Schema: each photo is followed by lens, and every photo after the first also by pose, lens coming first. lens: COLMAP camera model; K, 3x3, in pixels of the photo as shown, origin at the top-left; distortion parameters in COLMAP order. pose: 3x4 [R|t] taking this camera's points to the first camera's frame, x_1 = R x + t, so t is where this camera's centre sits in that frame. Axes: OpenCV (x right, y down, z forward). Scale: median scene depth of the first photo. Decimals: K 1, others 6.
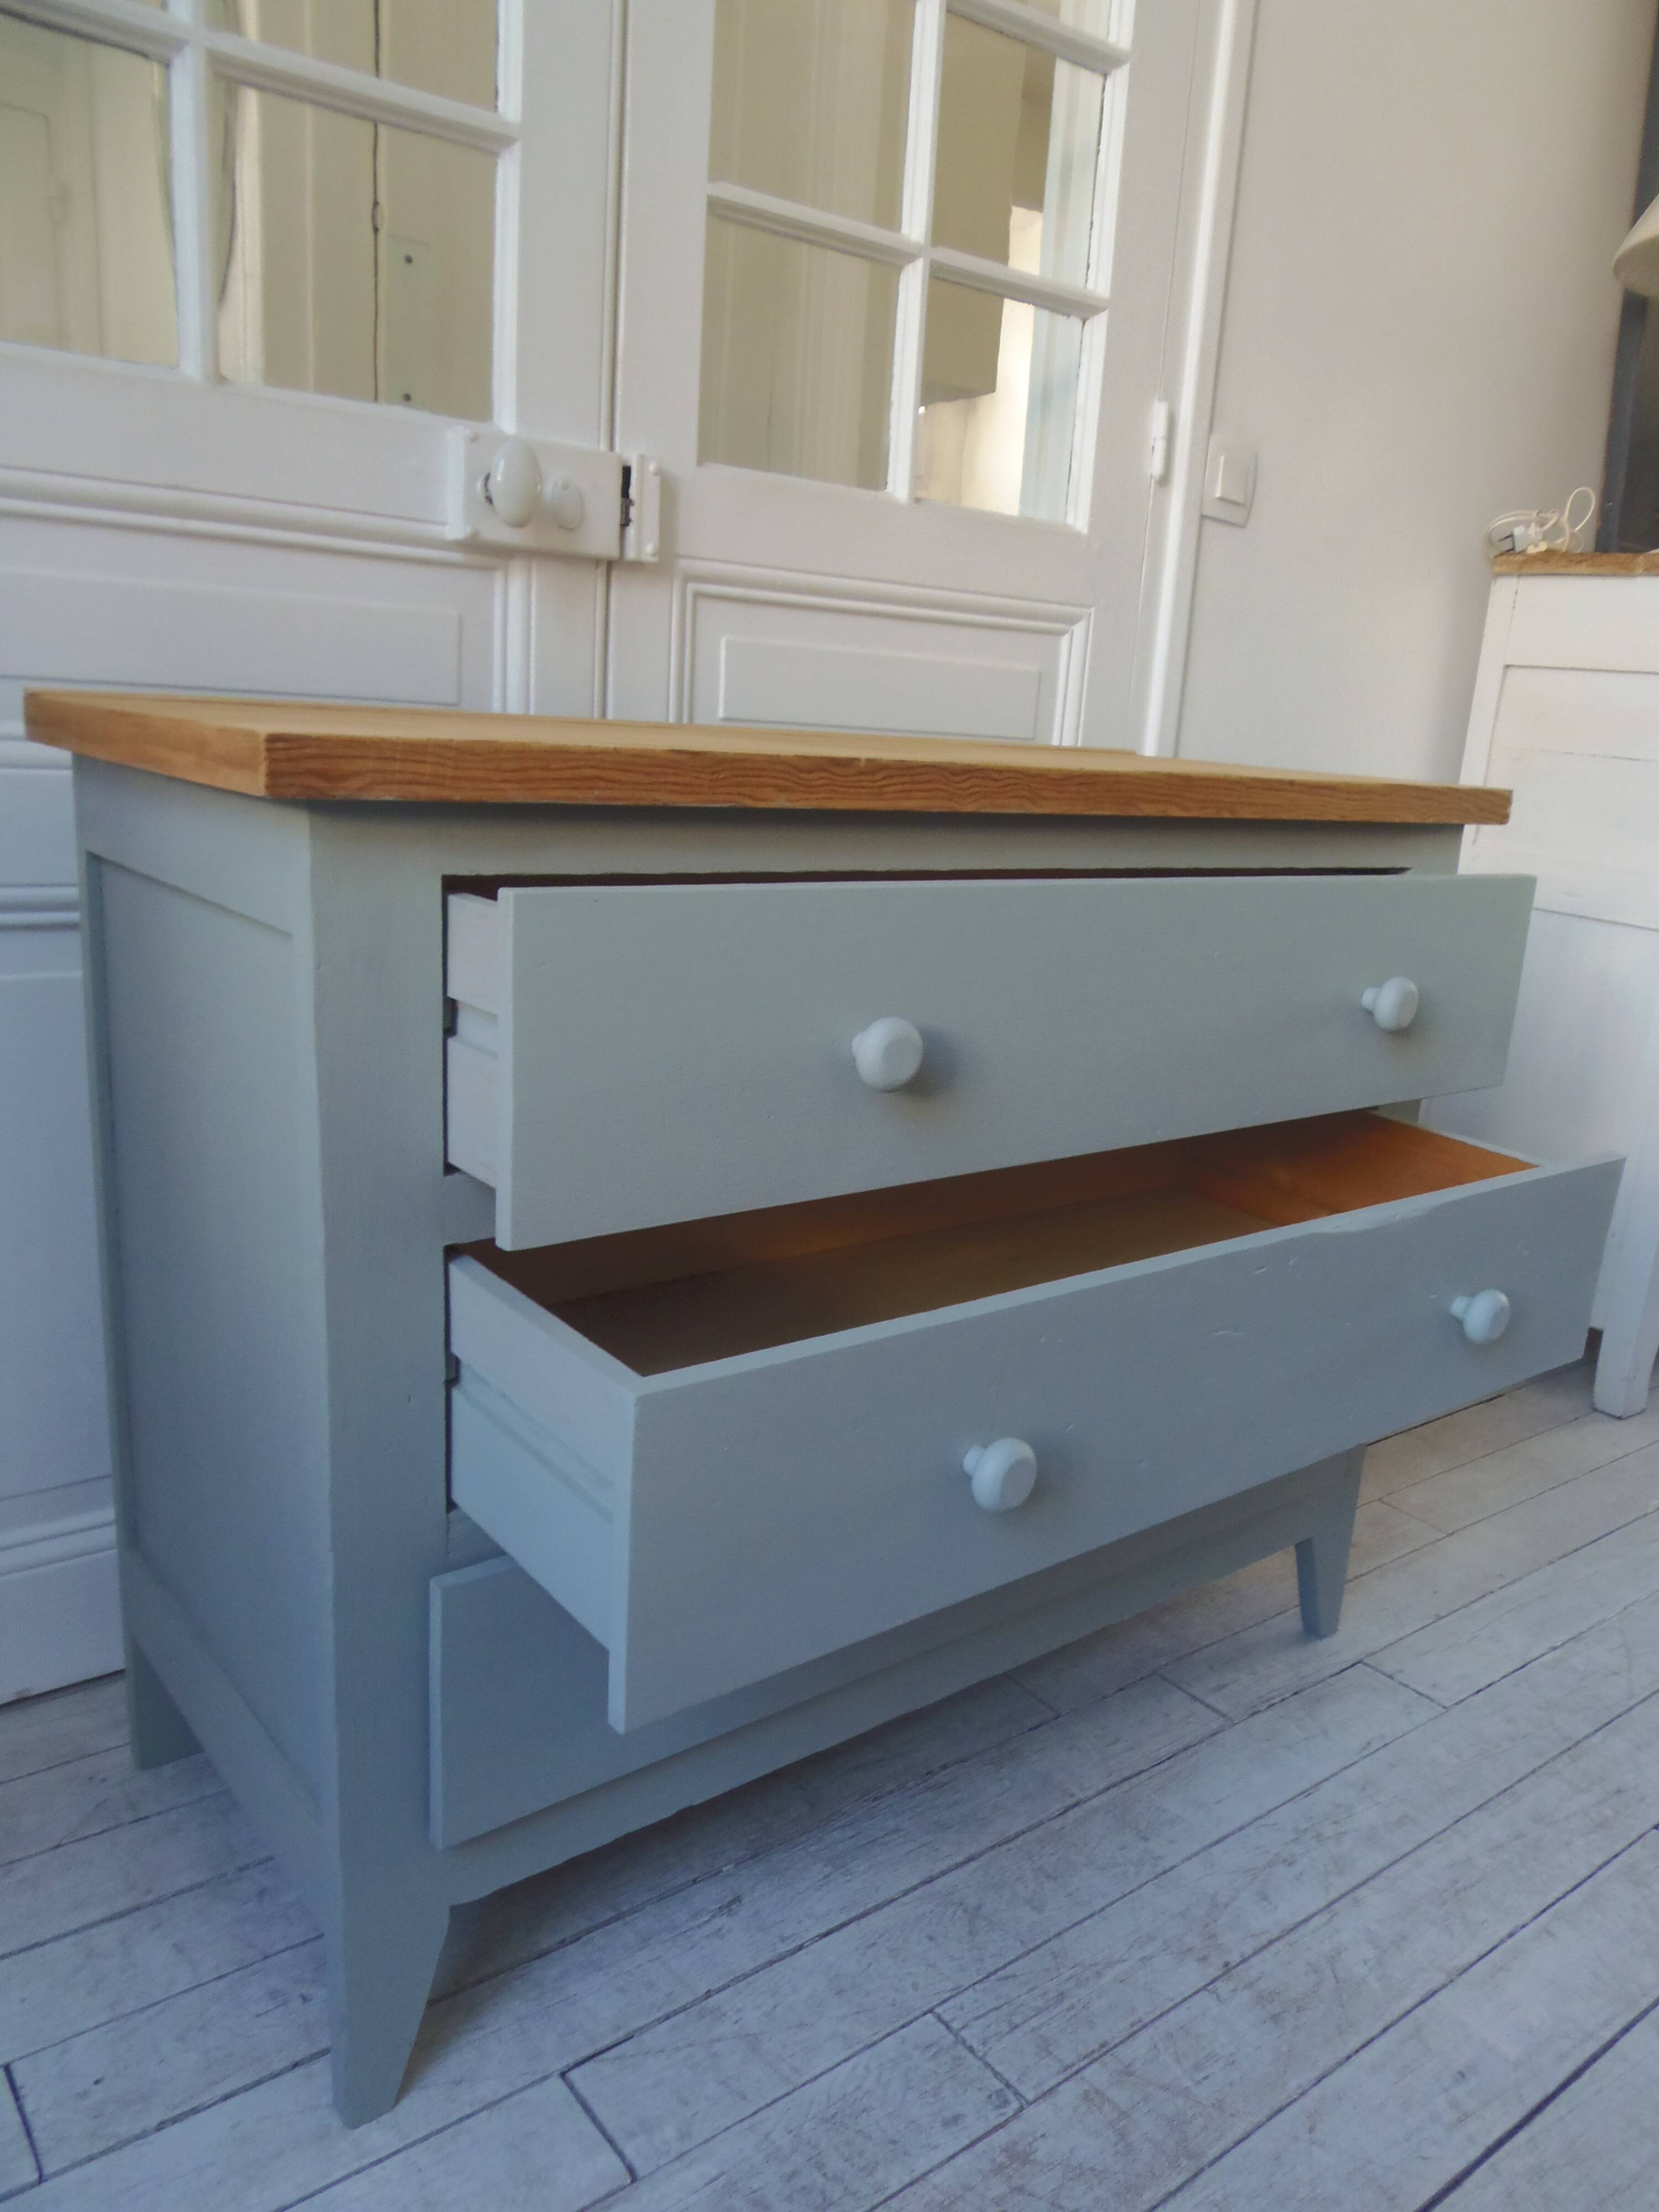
lens RADIAL K [[1616.4, 0, 886.3], [0, 1616.4, 1138.8], [0, 0, 1]] dist [-0.011577, -0.011832]
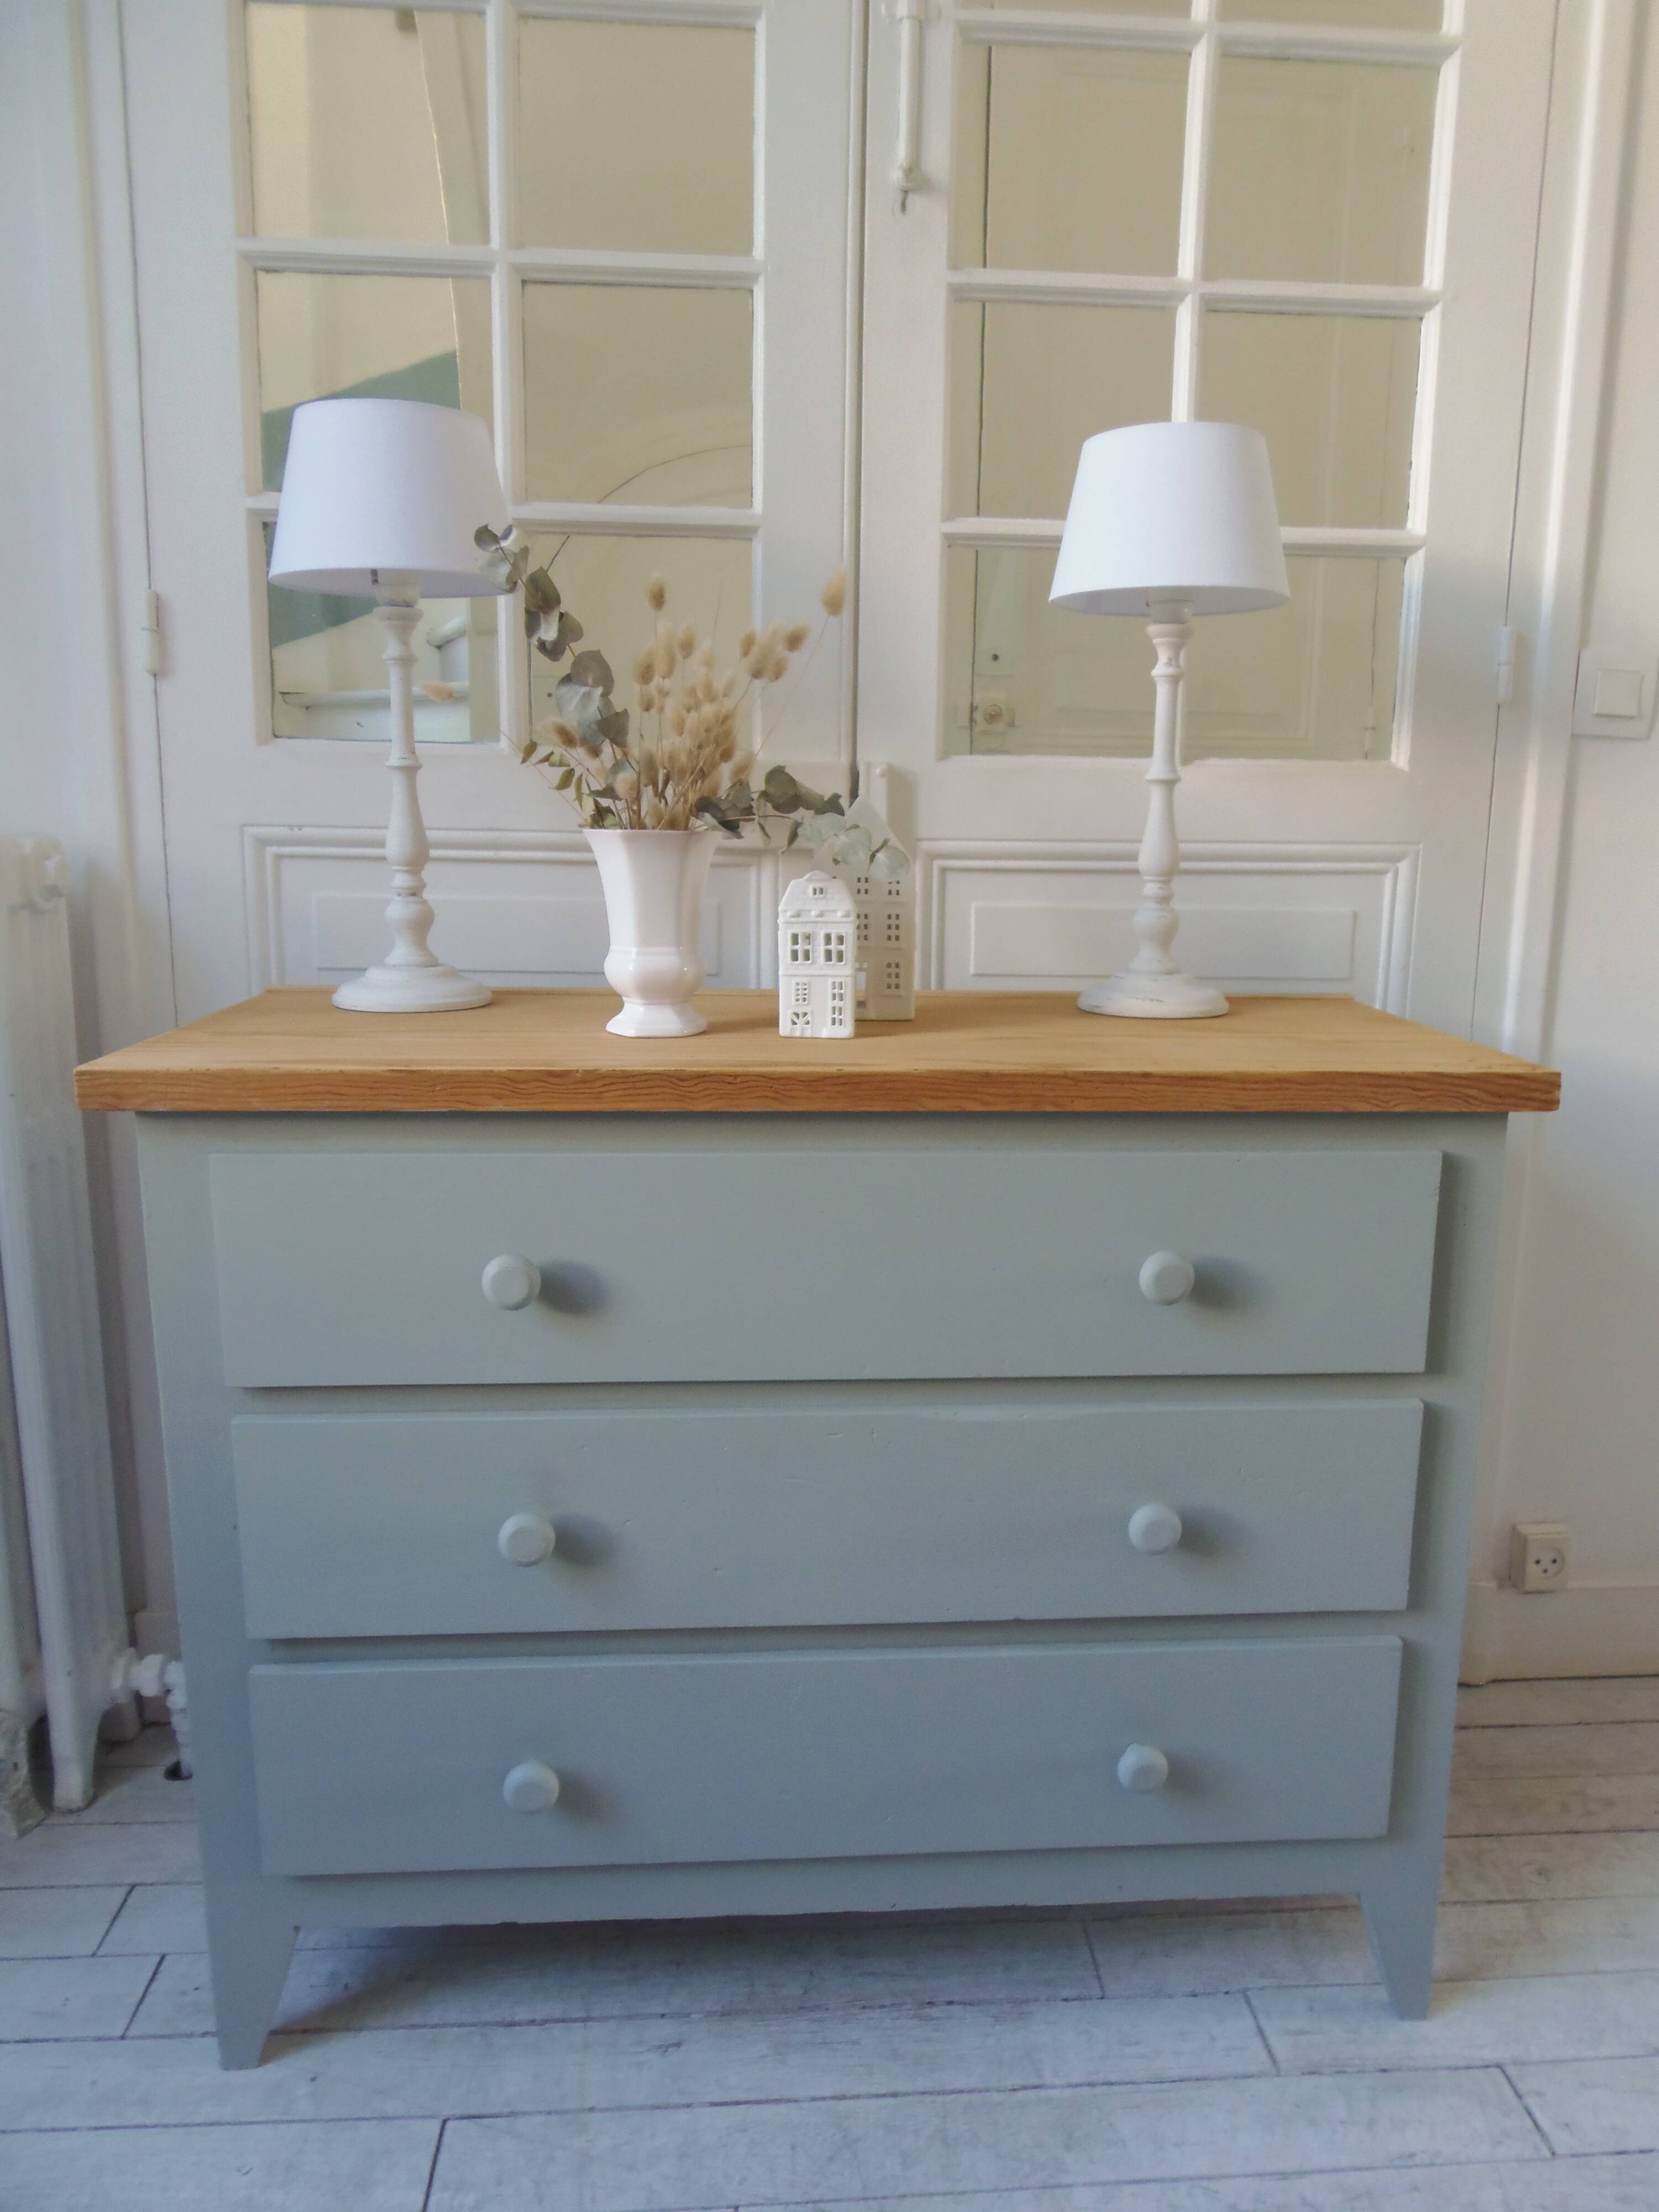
lens RADIAL K [[1616.4, 0, 883.0], [0, 1616.4, 1118.5], [0, 0, 1]] dist [-0.011577, -0.011832]
pose [[0.825369, 0.052536, -0.562143, 0.628234], [-0.104187, 0.992734, -0.060195, -0.118032], [0.554897, 0.108251, 0.824846, 0.084101]]
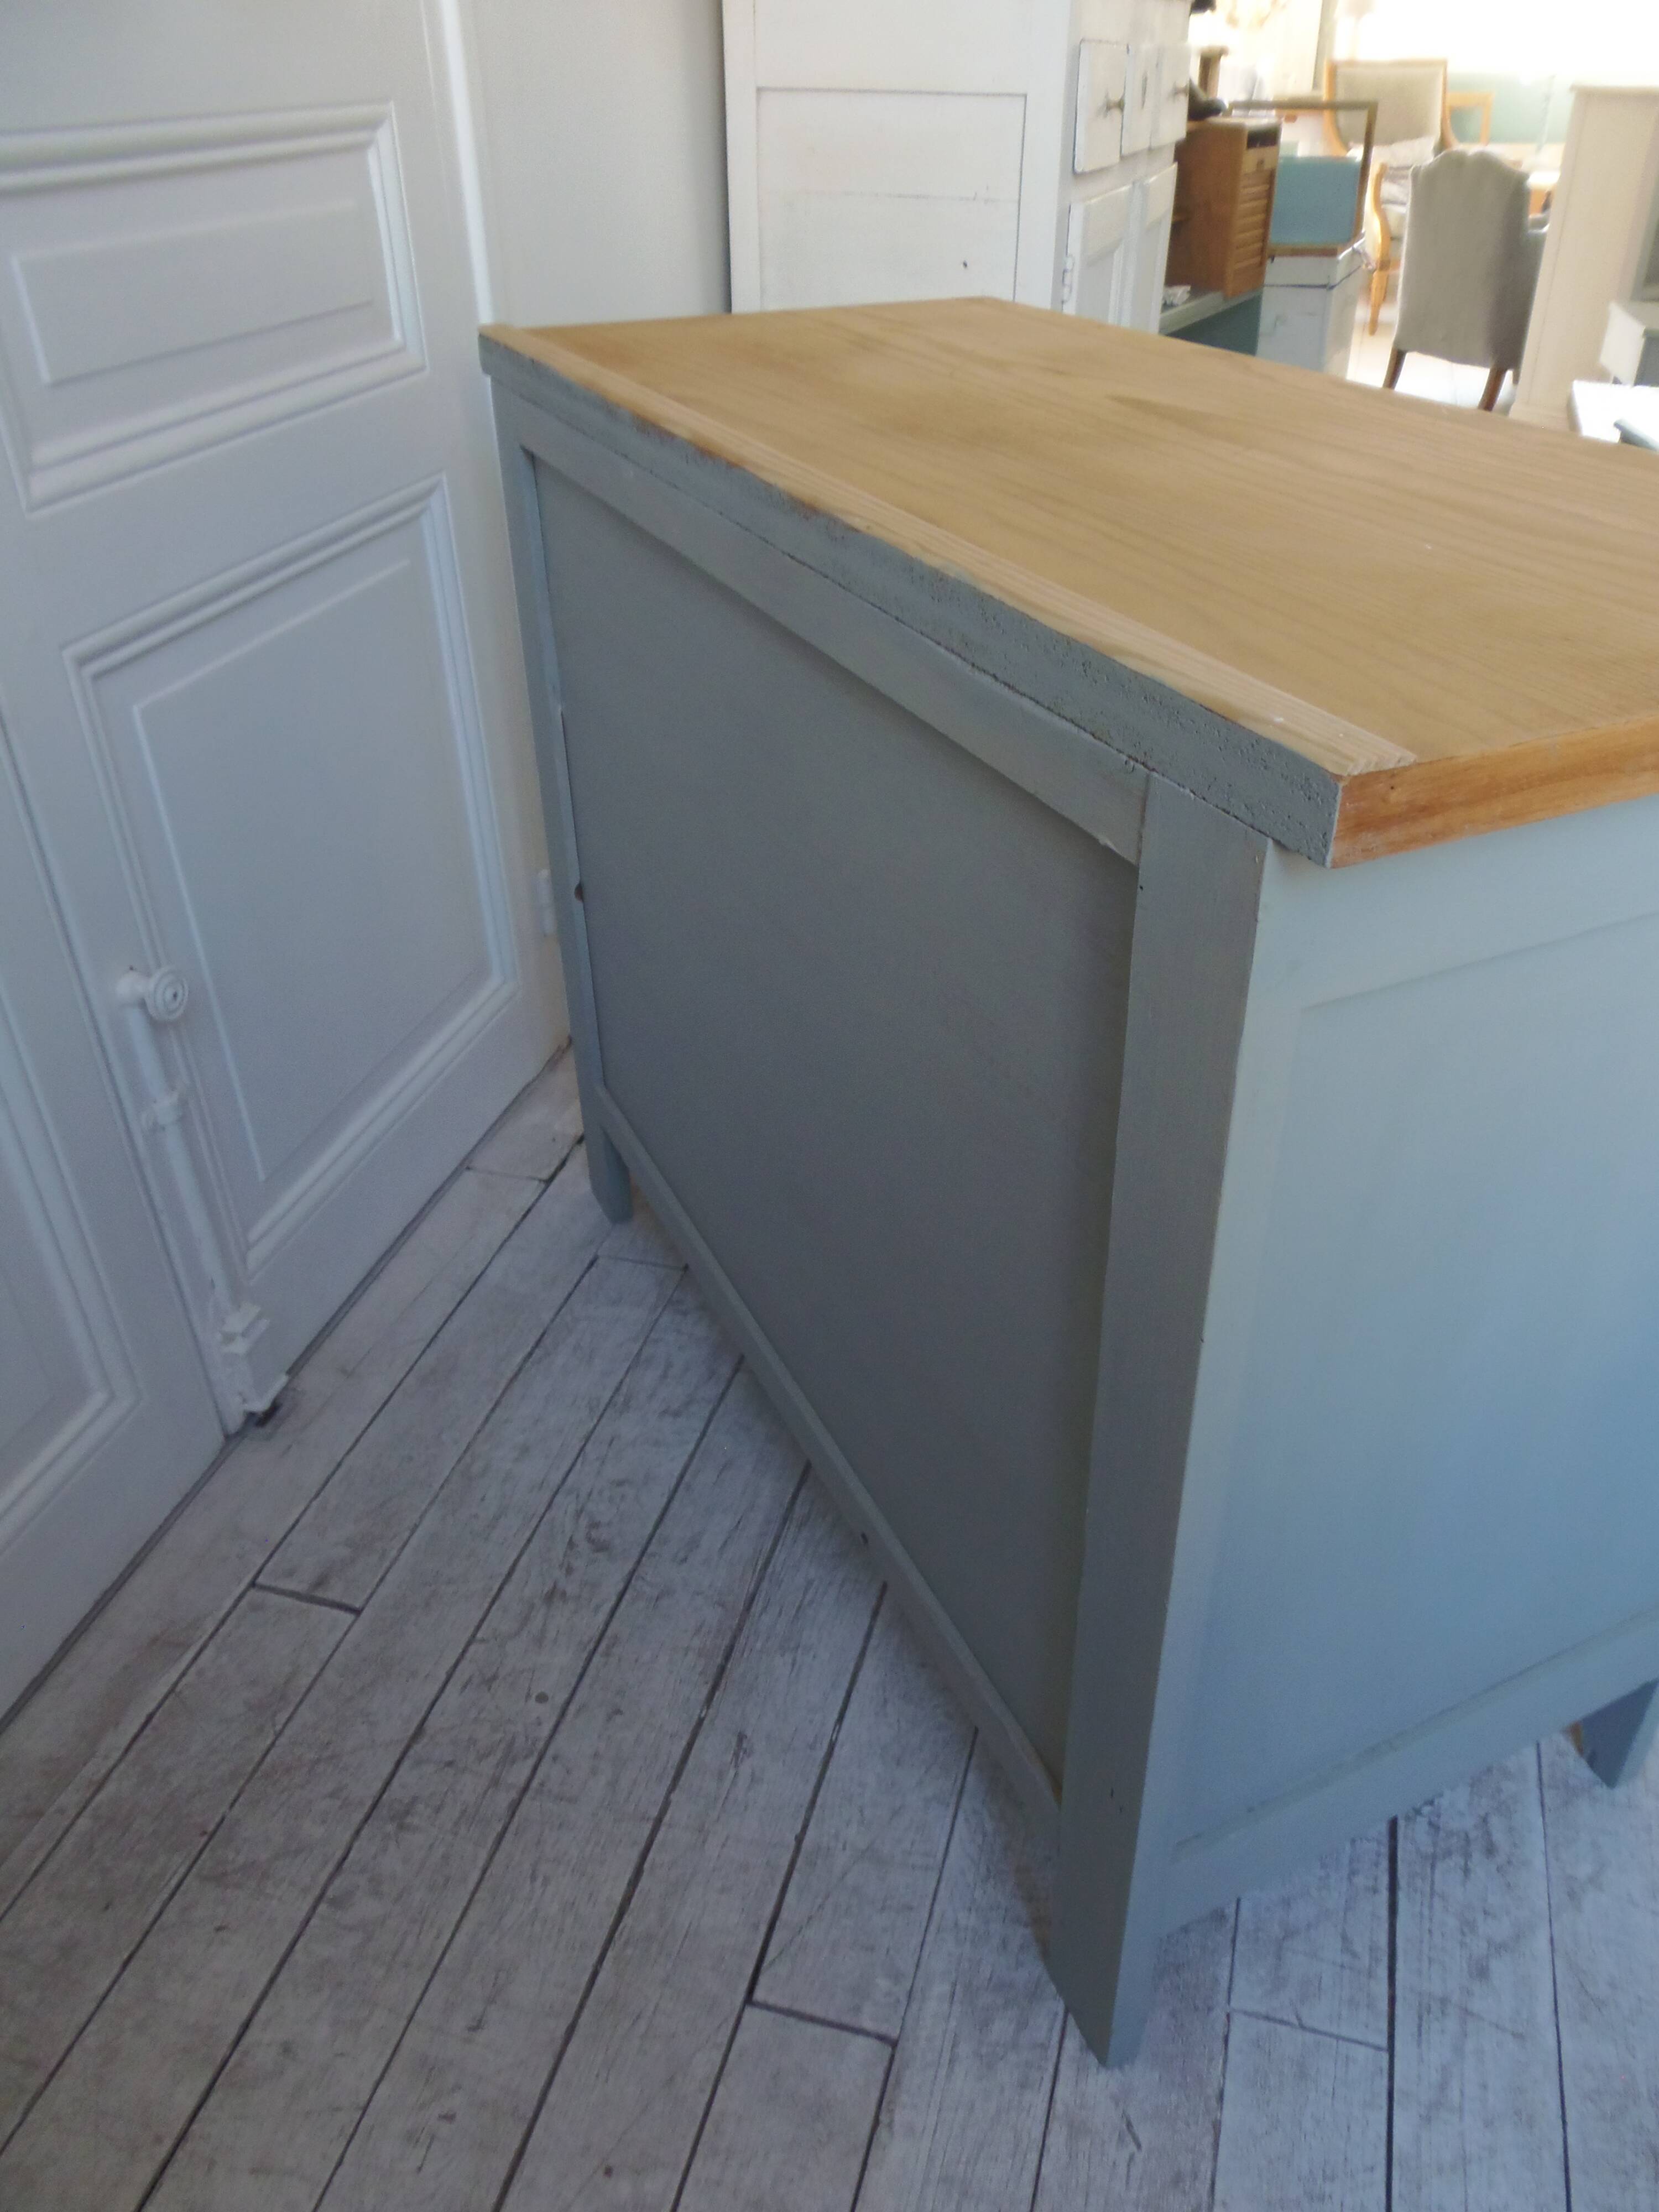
lens RADIAL K [[1618.3, 0, 892.1], [0, 1618.3, 1109.9], [0, 0, 1]] dist [-0.018806, -0.006583]
pose [[0.801530, -0.387291, 0.455582, -0.321340], [0.205959, 0.894093, 0.397716, -0.241134], [-0.561365, -0.224951, 0.796409, 0.256412]]
